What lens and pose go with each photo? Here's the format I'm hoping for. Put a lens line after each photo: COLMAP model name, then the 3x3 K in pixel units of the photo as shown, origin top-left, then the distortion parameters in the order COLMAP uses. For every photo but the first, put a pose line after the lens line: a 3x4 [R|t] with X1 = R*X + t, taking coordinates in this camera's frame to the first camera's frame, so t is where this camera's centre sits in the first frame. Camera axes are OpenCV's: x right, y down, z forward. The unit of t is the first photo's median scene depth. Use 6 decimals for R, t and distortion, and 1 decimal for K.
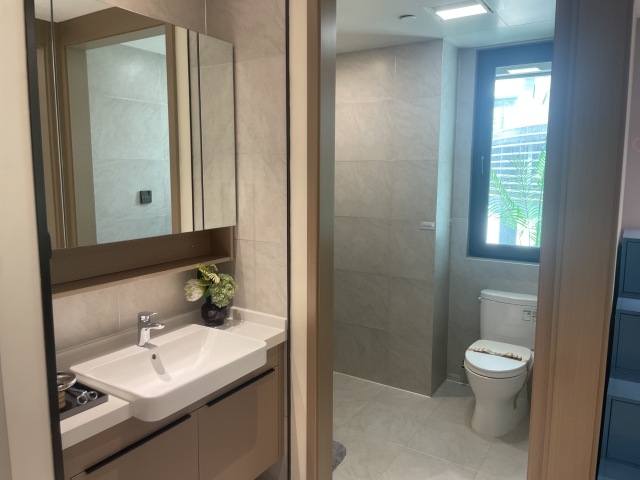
lens RADIAL K [[483.8, 0, 317.6], [0, 483.8, 234.7], [0, 0, 1]] dist [0.096811, -0.137696]
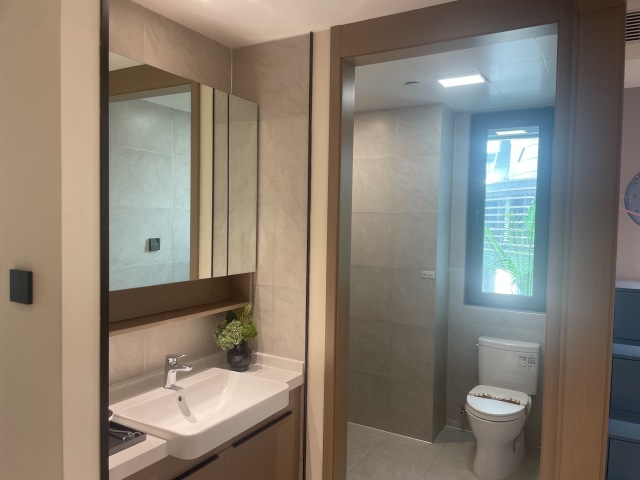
lens RADIAL K [[491.2, 0, 322.1], [0, 491.2, 247.9], [0, 0, 1]] dist [0.100773, -0.146702]
pose [[0.998073, 0.012405, 0.060794, -0.089404], [-0.007711, 0.997013, -0.076843, 0.010147], [-0.061565, 0.076227, 0.995188, -0.069999]]
